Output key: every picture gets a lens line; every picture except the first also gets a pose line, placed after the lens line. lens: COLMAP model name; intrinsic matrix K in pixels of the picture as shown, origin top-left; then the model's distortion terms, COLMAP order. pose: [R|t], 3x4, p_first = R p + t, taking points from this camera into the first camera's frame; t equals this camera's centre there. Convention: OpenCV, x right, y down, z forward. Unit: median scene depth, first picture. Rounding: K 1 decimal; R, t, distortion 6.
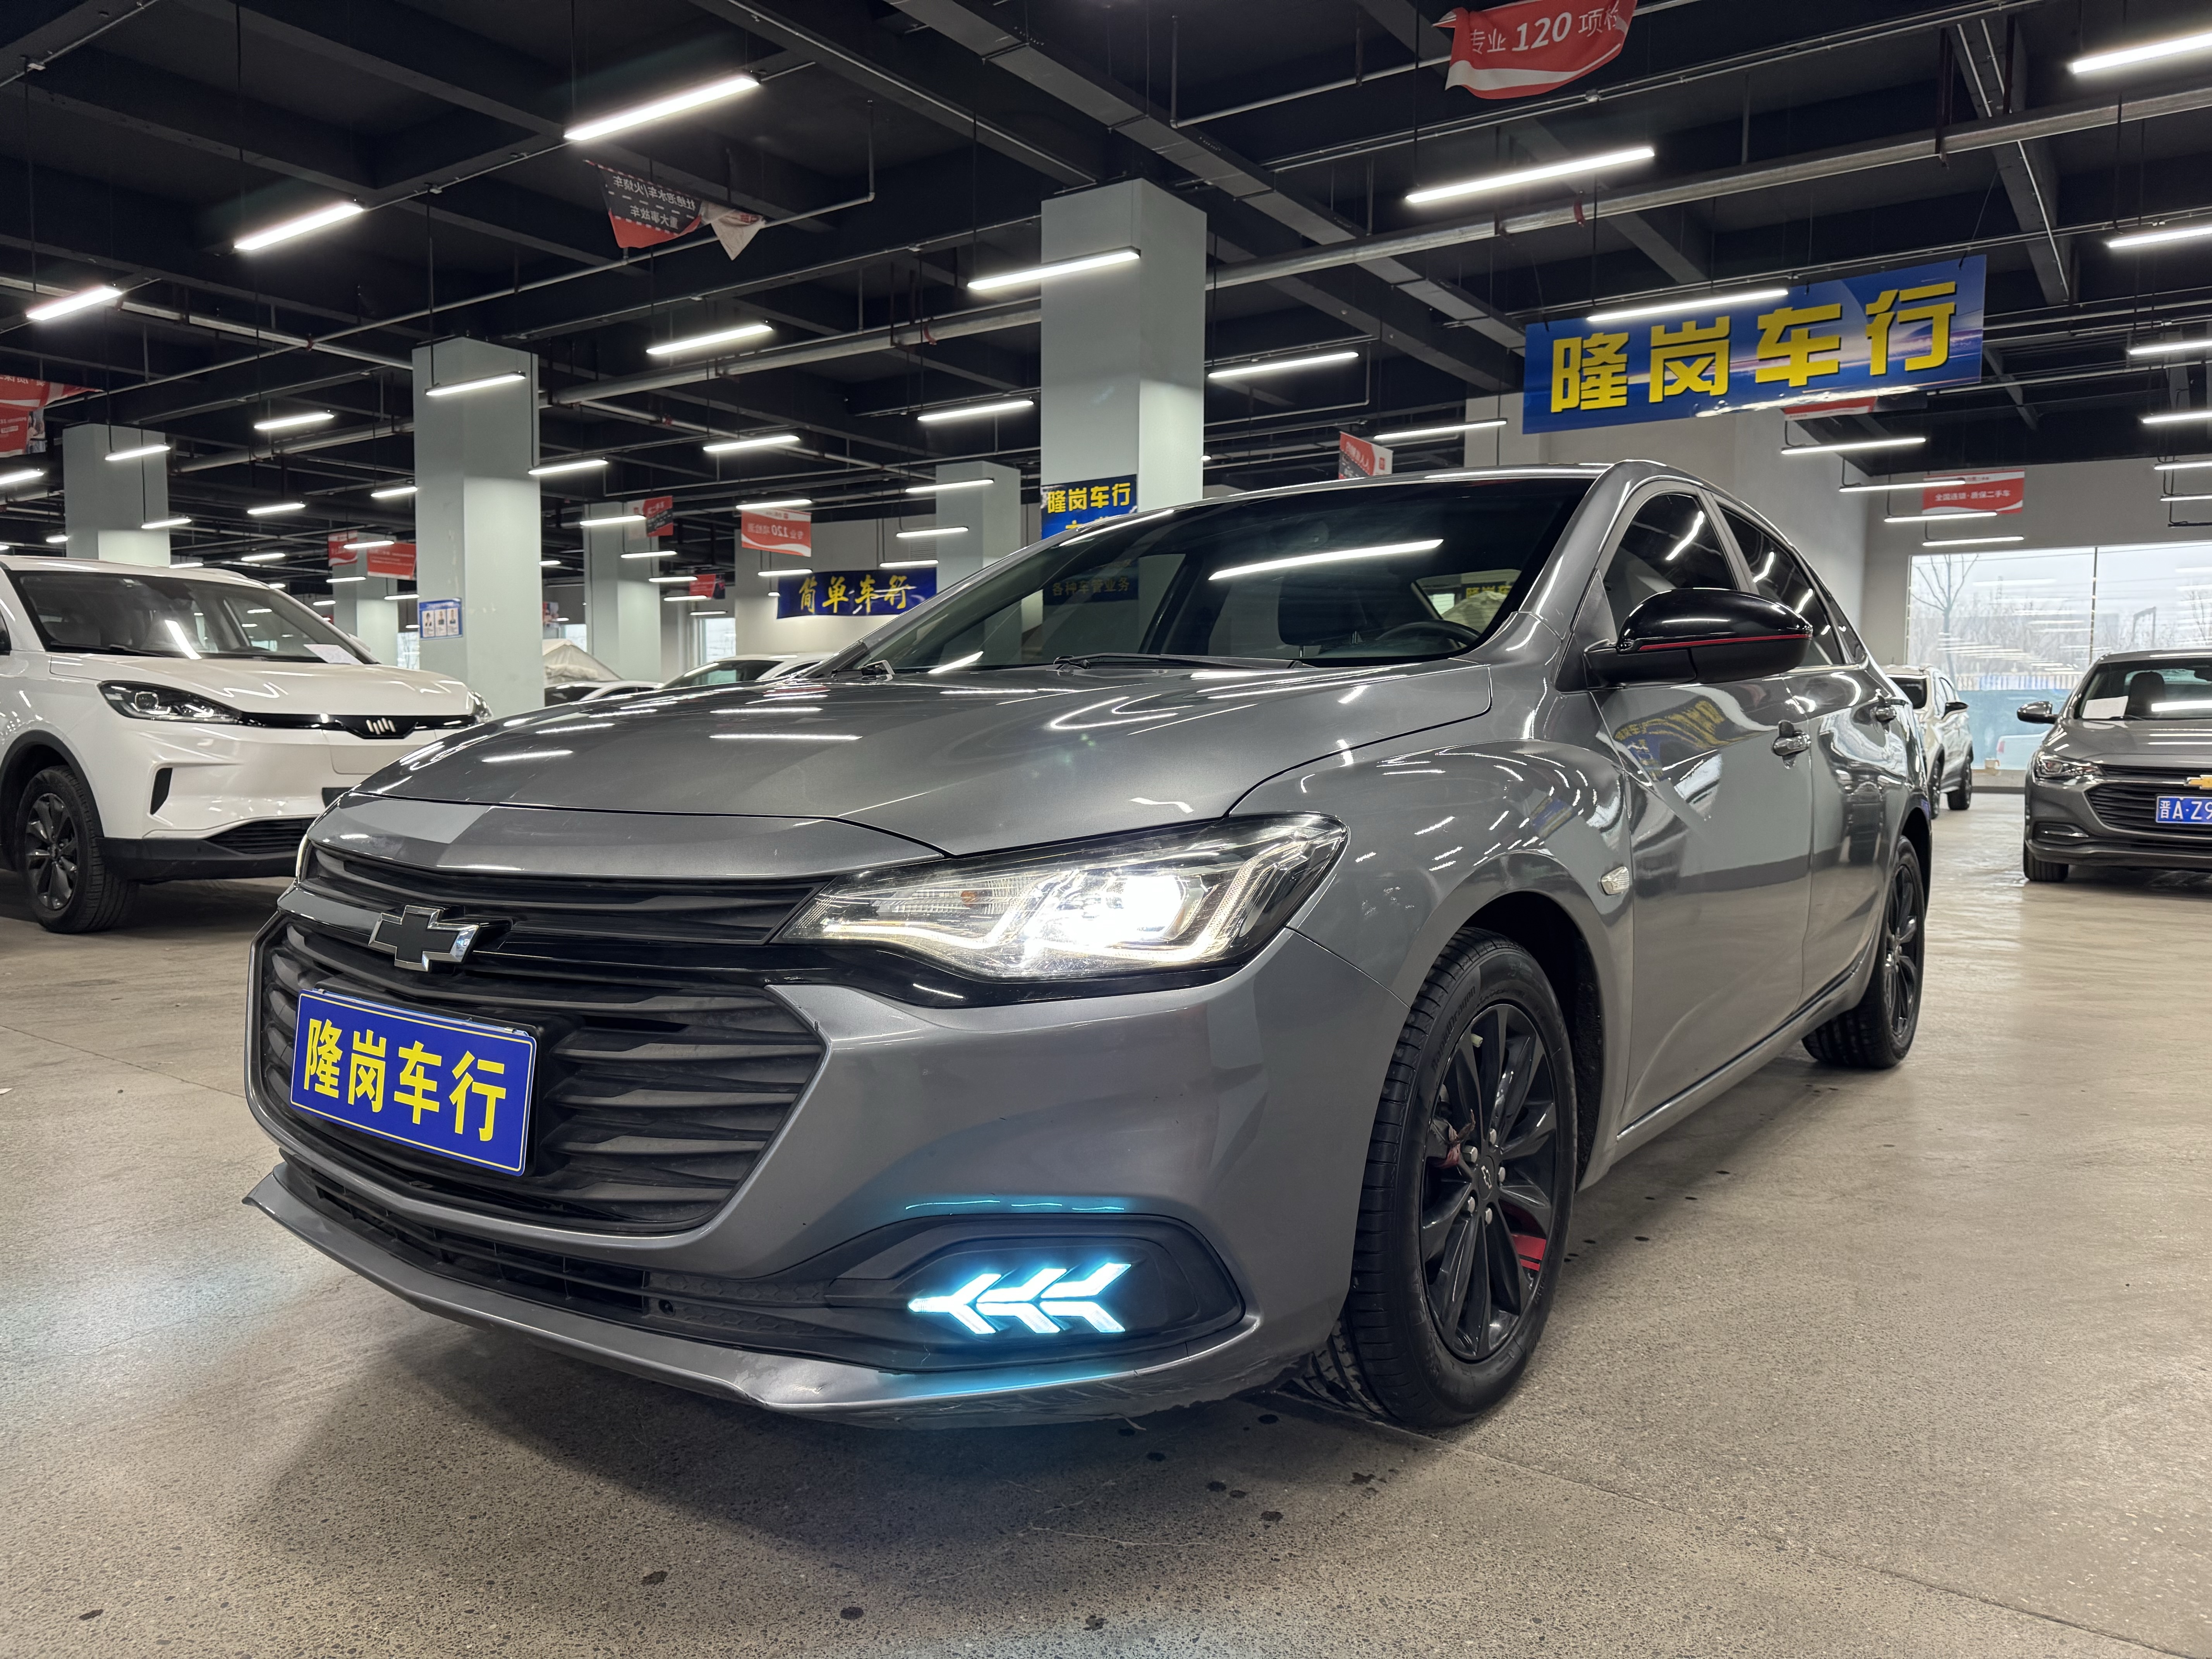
lens RADIAL K [[1521.7, 0, 1068.7], [0, 1521.7, 849.5], [0, 0, 1]] dist [-0.027914, -0.002645]
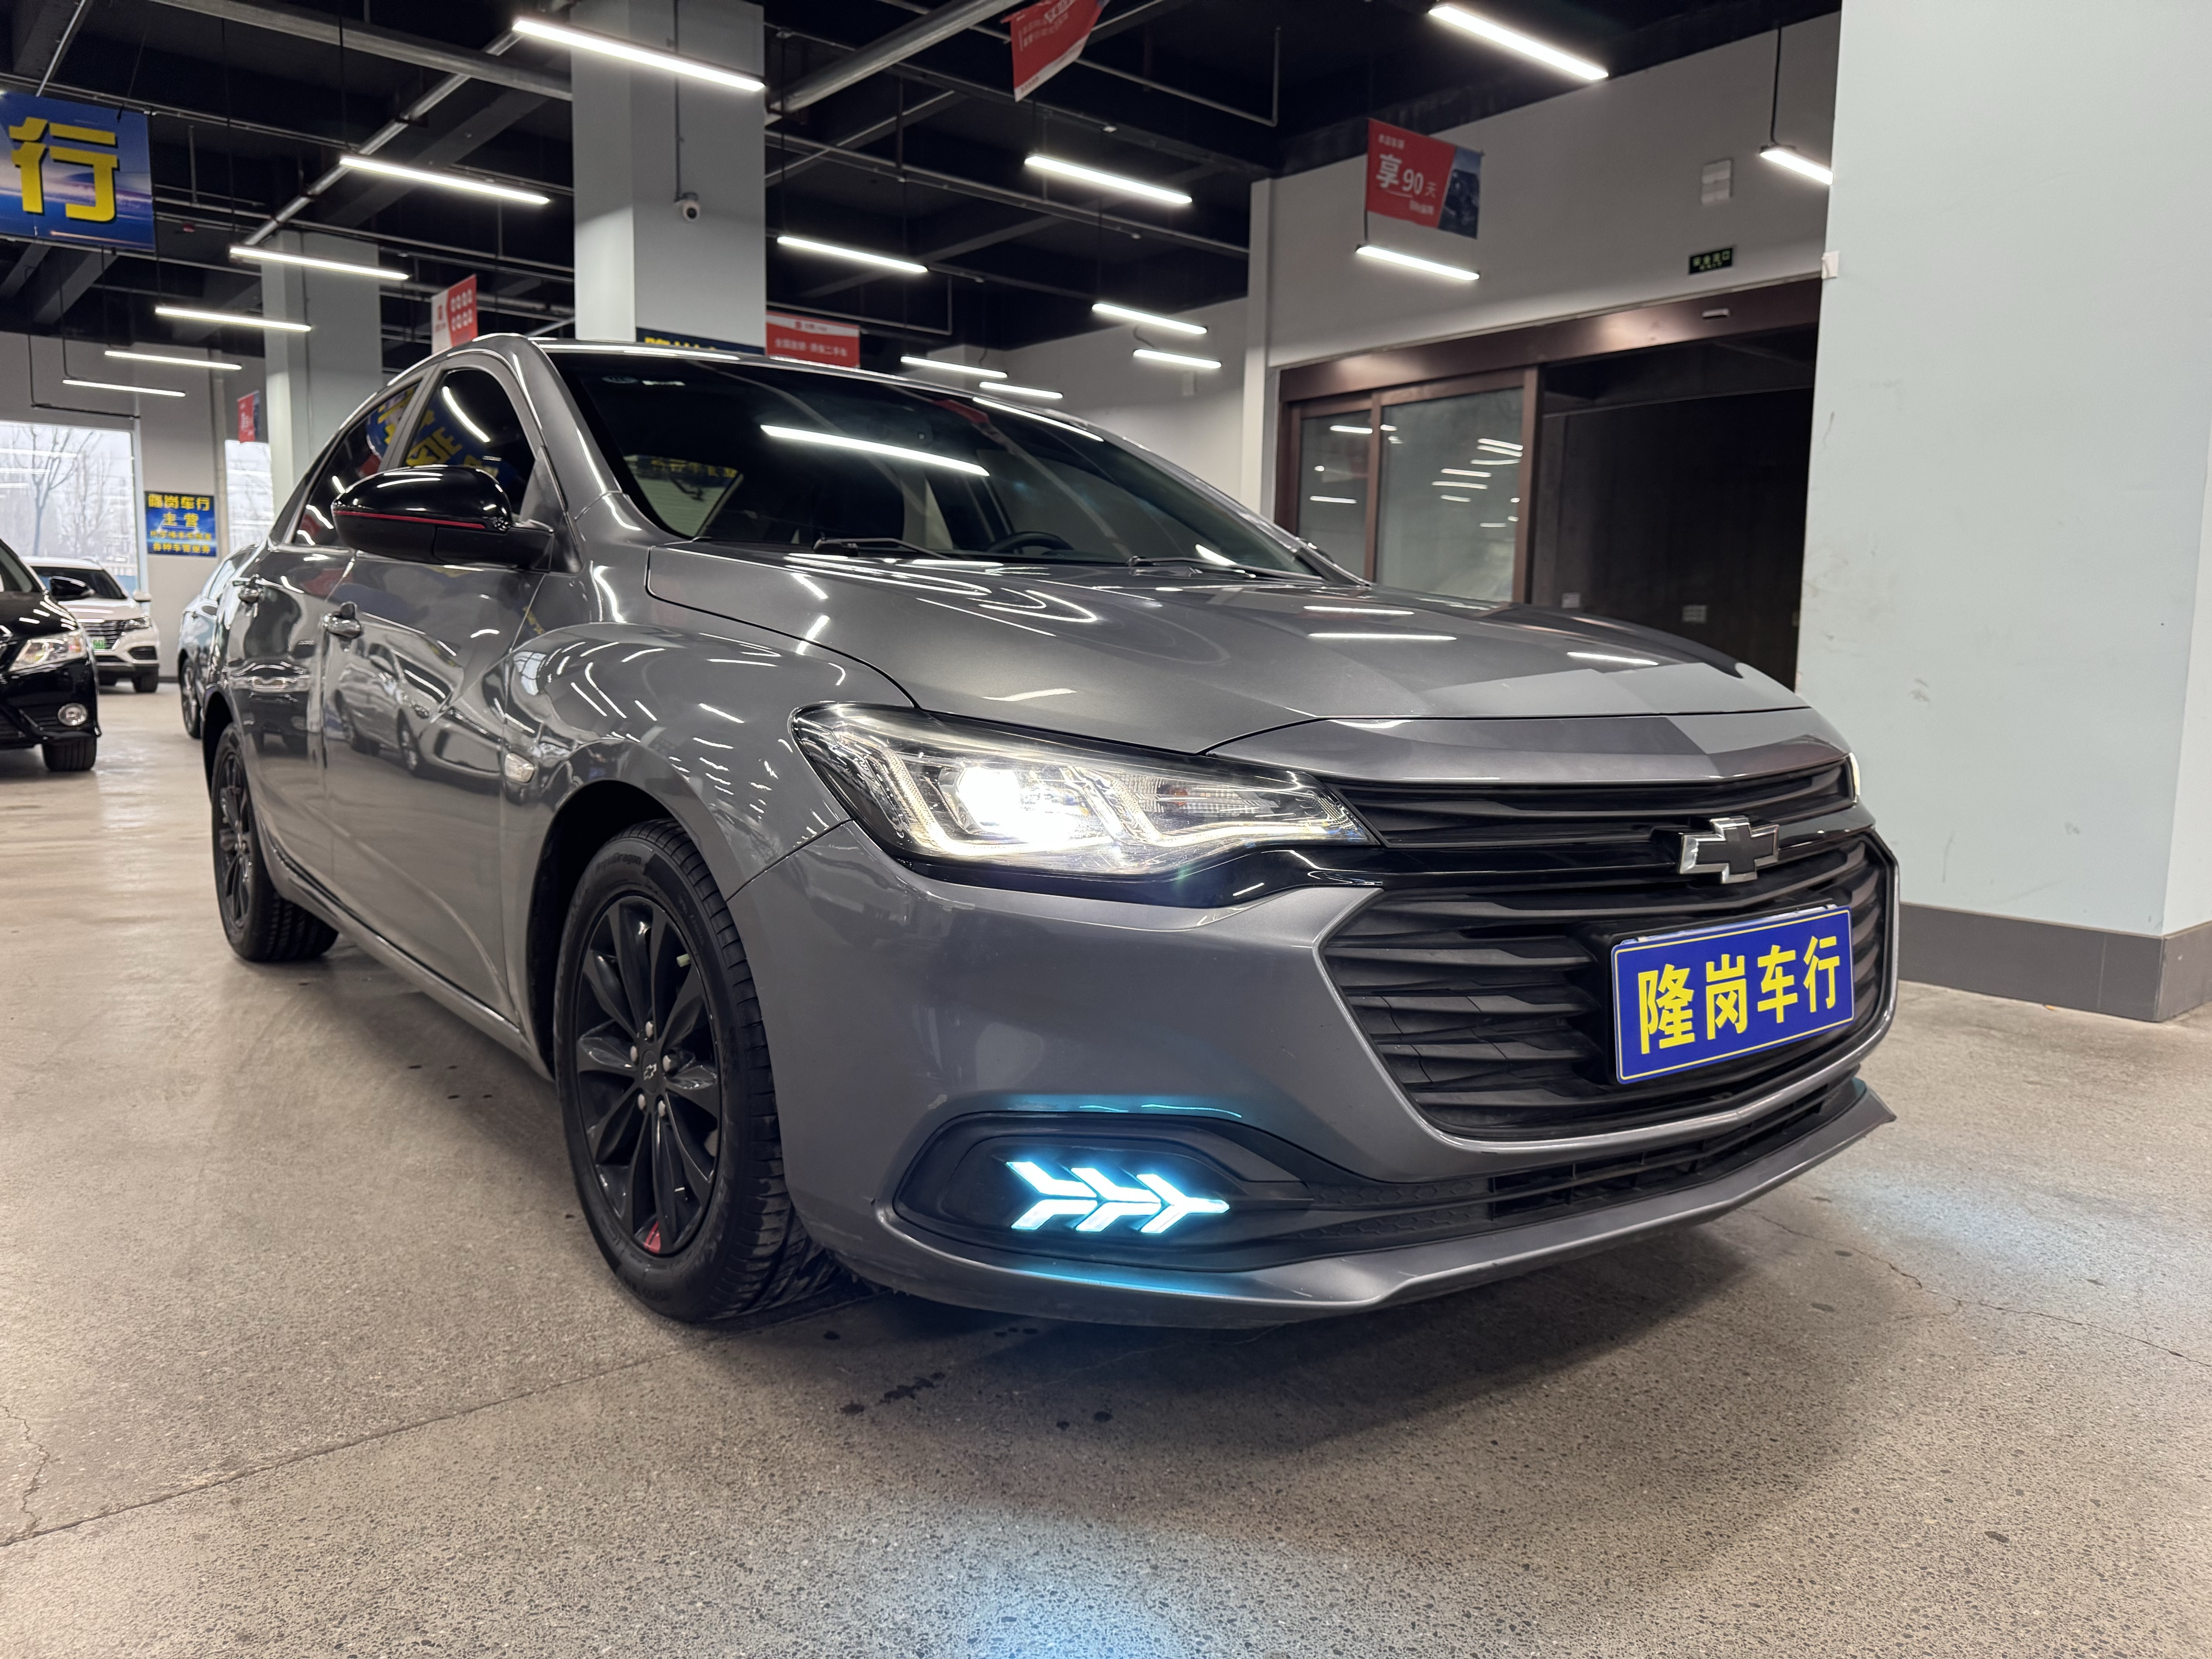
lens RADIAL K [[1515.2, 0, 1102.2], [0, 1515.2, 837.4], [0, 0, 1]] dist [-0.000321, -0.007369]
pose [[0.276745, -0.116179, 0.953894, -1.396913], [0.049177, 0.993076, 0.106684, -0.071810], [-0.959684, 0.017386, 0.280543, 1.046747]]
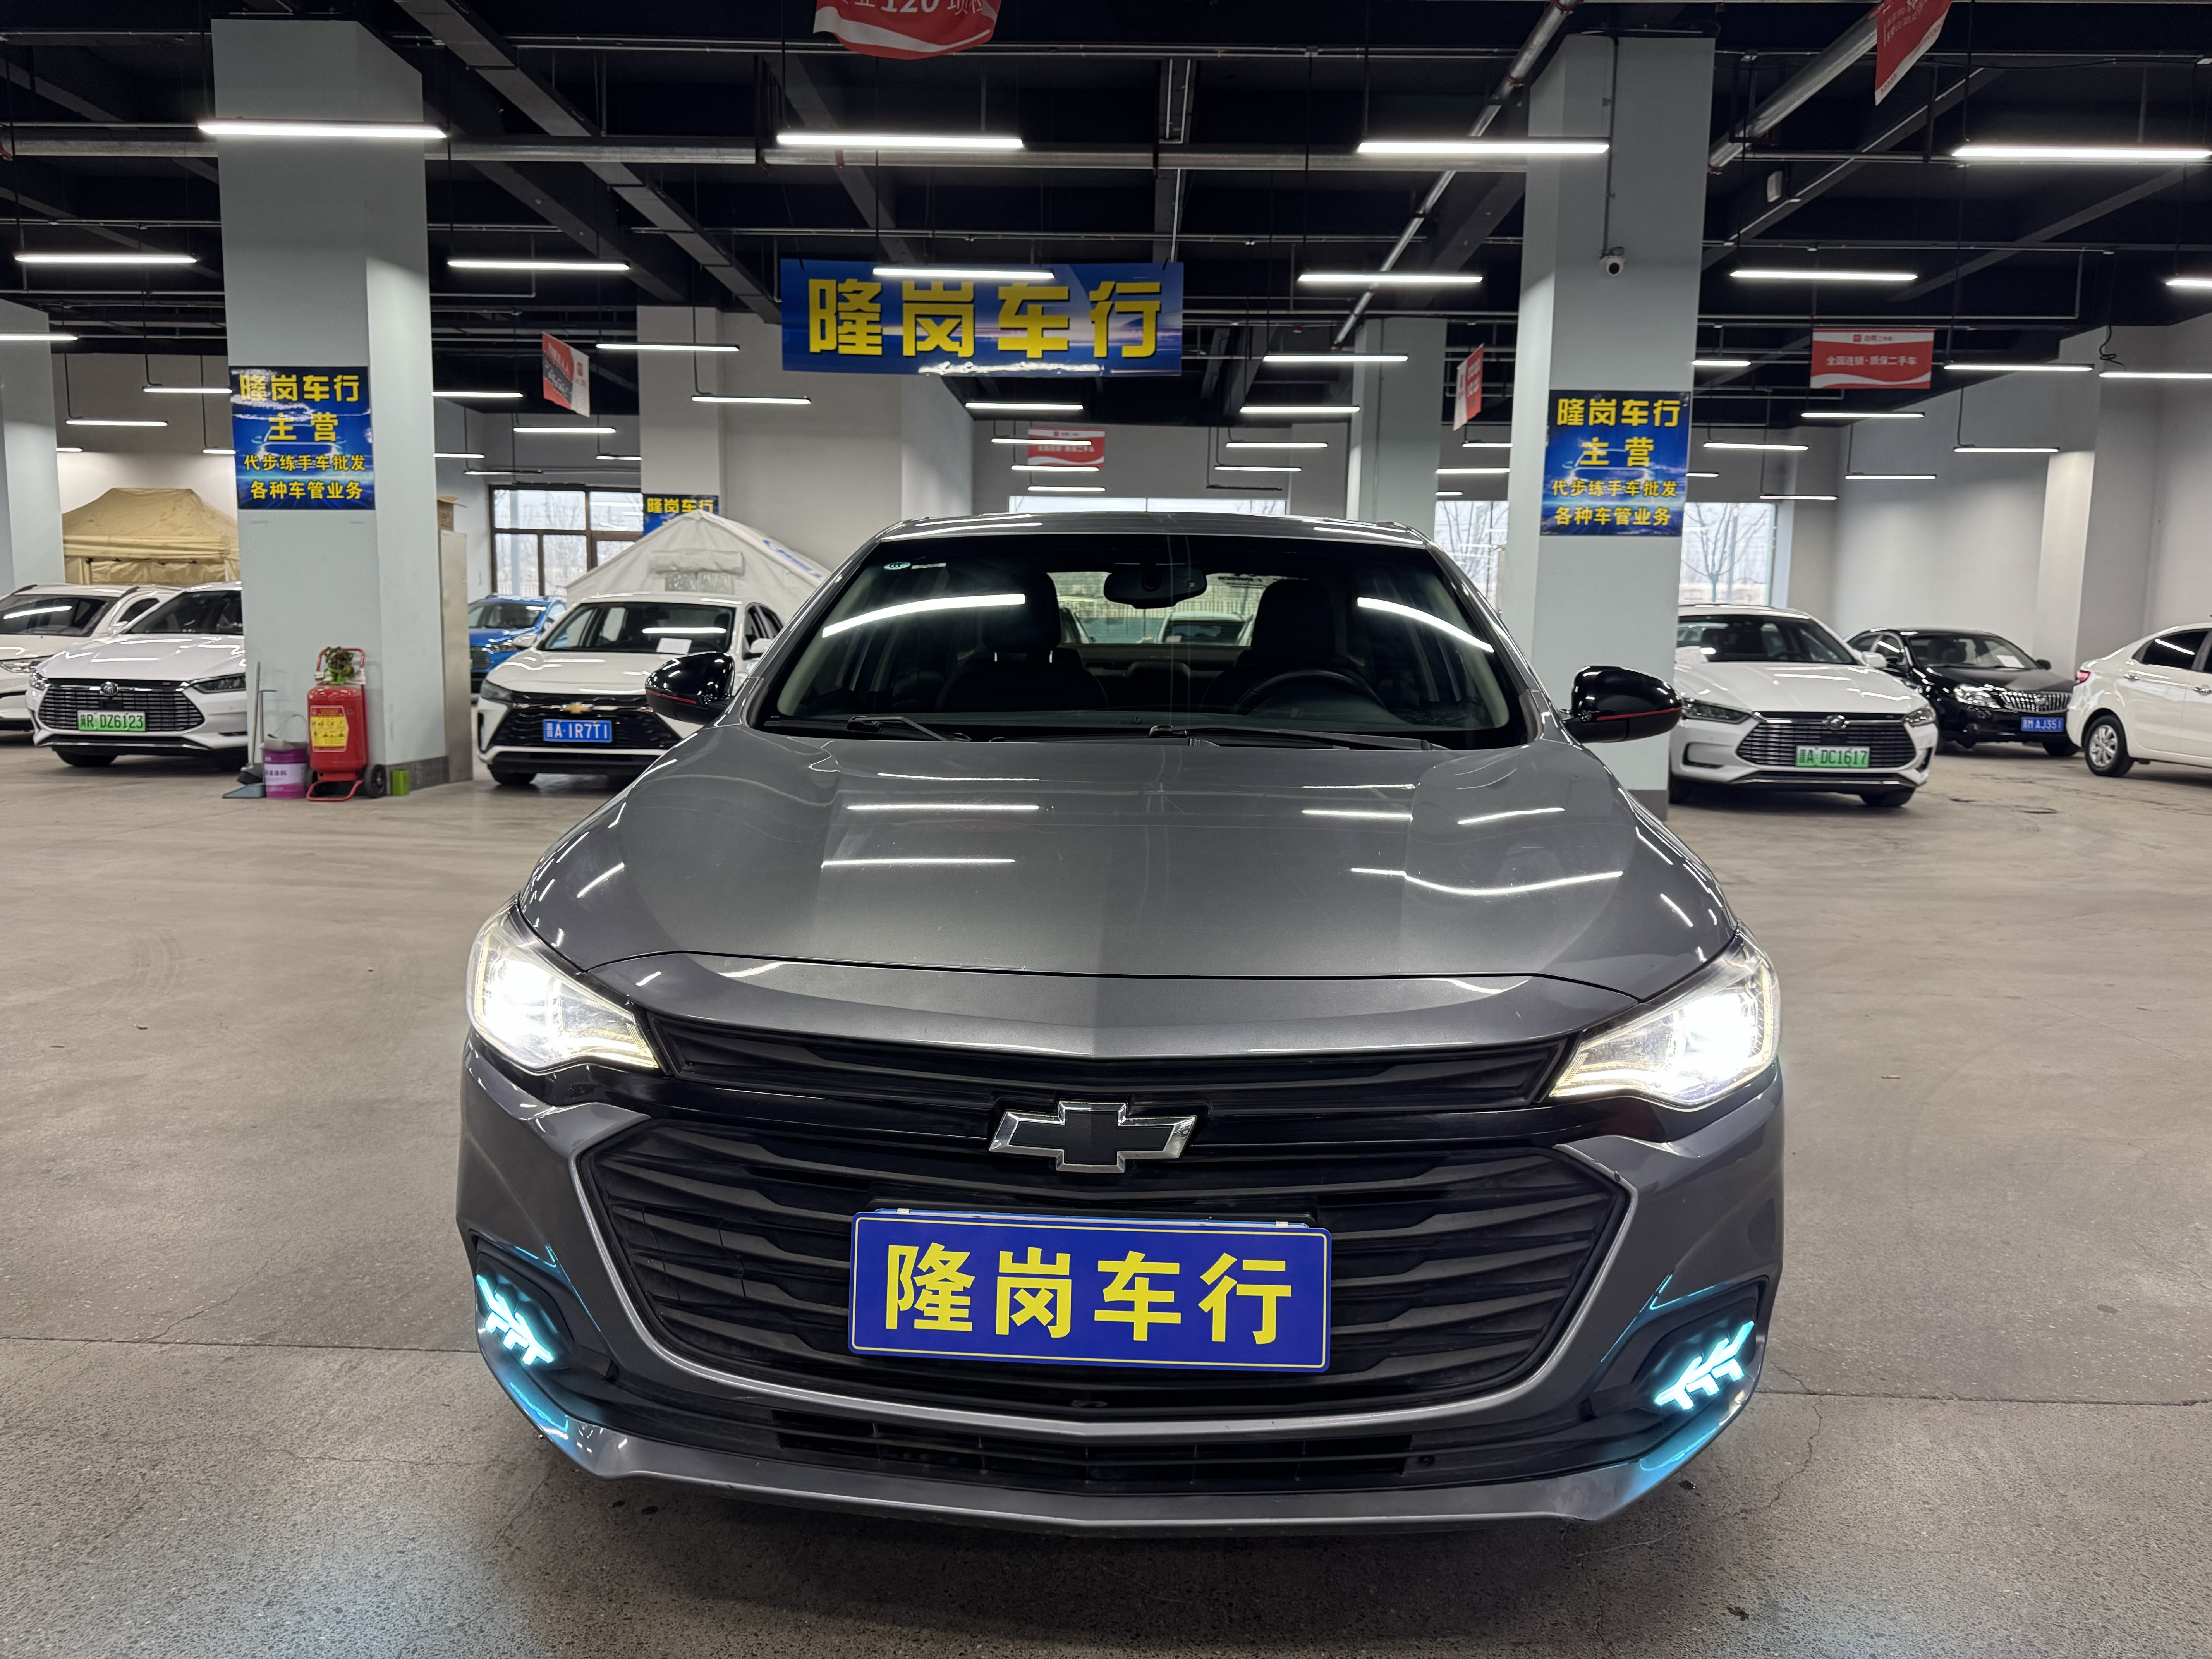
lens RADIAL K [[1513.0, 0, 1106.0], [0, 1513.0, 829.5], [0, 0, 1]] dist [0.072049, -0.125532]
pose [[0.830163, -0.052027, 0.555088, -0.861380], [0.025524, 0.998139, 0.055381, -0.165489], [-0.556937, -0.031807, 0.829946, 0.226892]]
